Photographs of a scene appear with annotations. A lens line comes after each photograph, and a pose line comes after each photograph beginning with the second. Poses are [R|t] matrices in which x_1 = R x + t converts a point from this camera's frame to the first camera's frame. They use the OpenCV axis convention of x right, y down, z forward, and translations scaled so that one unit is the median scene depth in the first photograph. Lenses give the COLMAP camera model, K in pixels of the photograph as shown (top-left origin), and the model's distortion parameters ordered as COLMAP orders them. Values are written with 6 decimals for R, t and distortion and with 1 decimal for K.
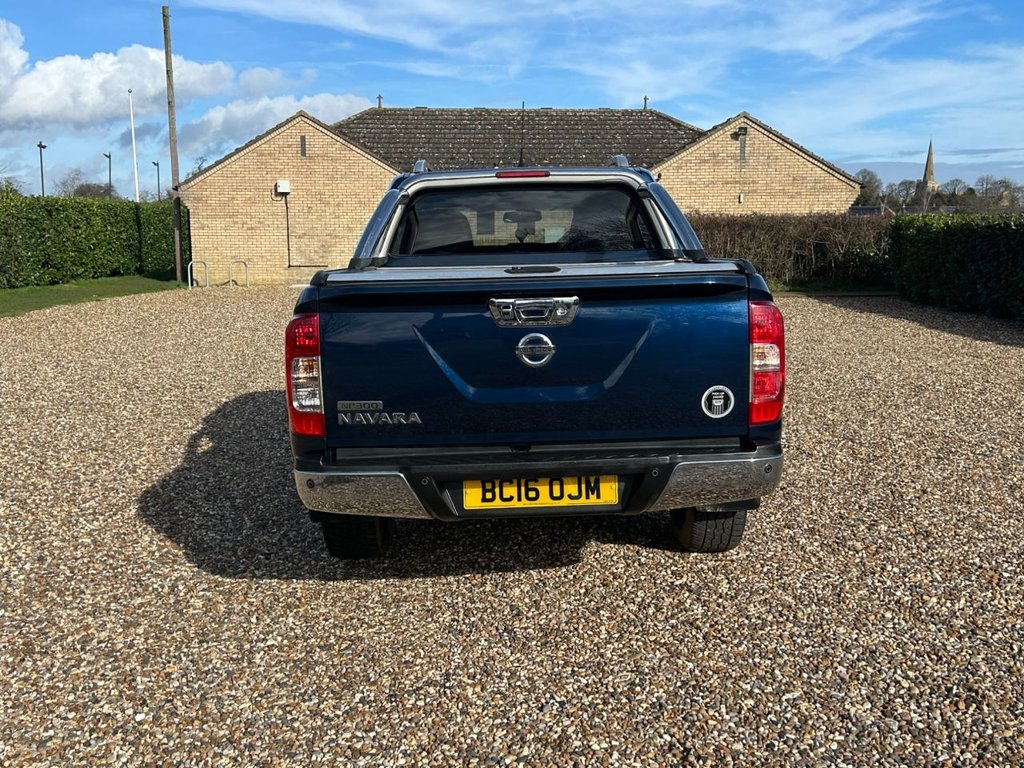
lens RADIAL K [[1017.1, 0, 515.9], [0, 1017.1, 387.0], [0, 0, 1]] dist [0.096843, -0.166152]
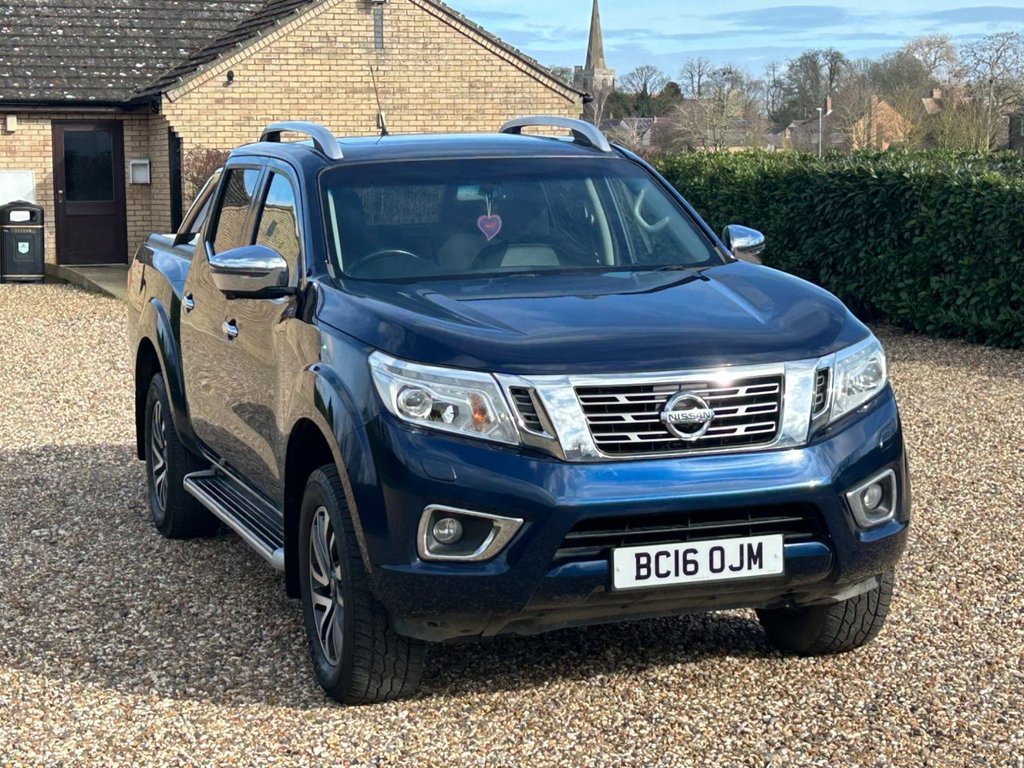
lens RADIAL K [[2178.0, 0, 512.0], [0, 2178.0, 384.0], [0, 0, 1]] dist [0.248944, -0.940309]
pose [[0.942630, -0.042741, 0.331093, -0.631570], [0.059993, 0.997312, -0.042058, 0.049964], [-0.328406, 0.059508, 0.942660, -0.642611]]
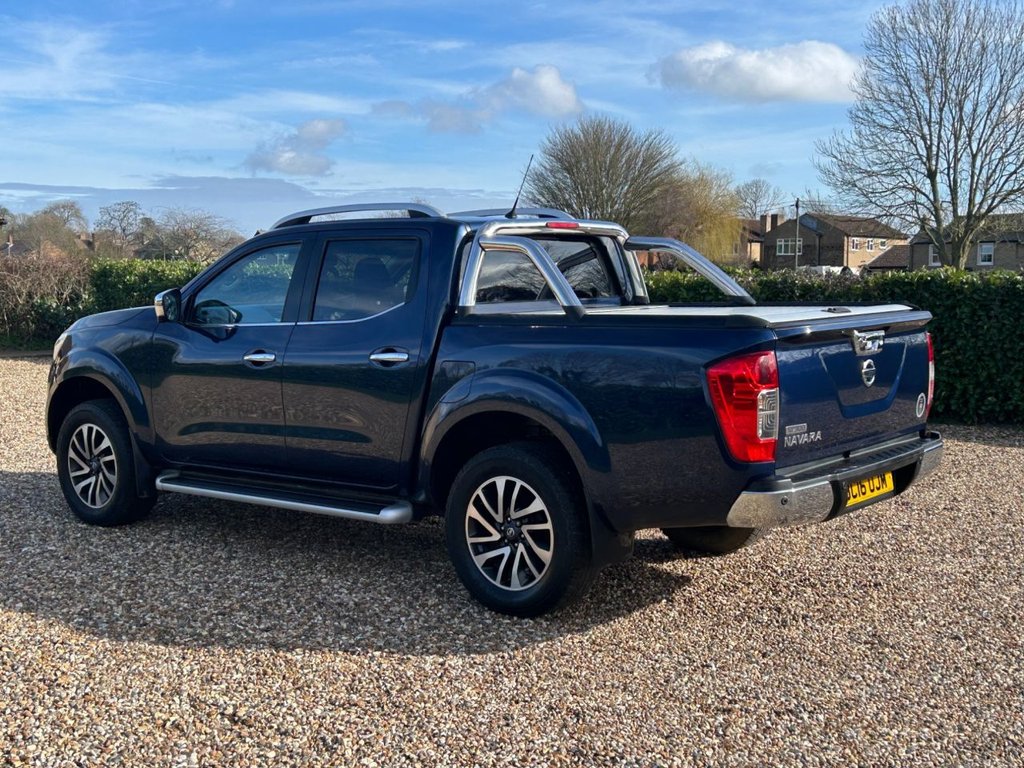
lens RADIAL K [[1287.3, 0, 519.0], [0, 1287.3, 395.2], [0, 0, 1]] dist [0.131558, -0.331667]
pose [[0.643311, -0.060629, 0.763201, -1.166547], [0.106456, 0.994259, -0.010748, -0.030010], [-0.758168, 0.088162, 0.646072, 0.225725]]
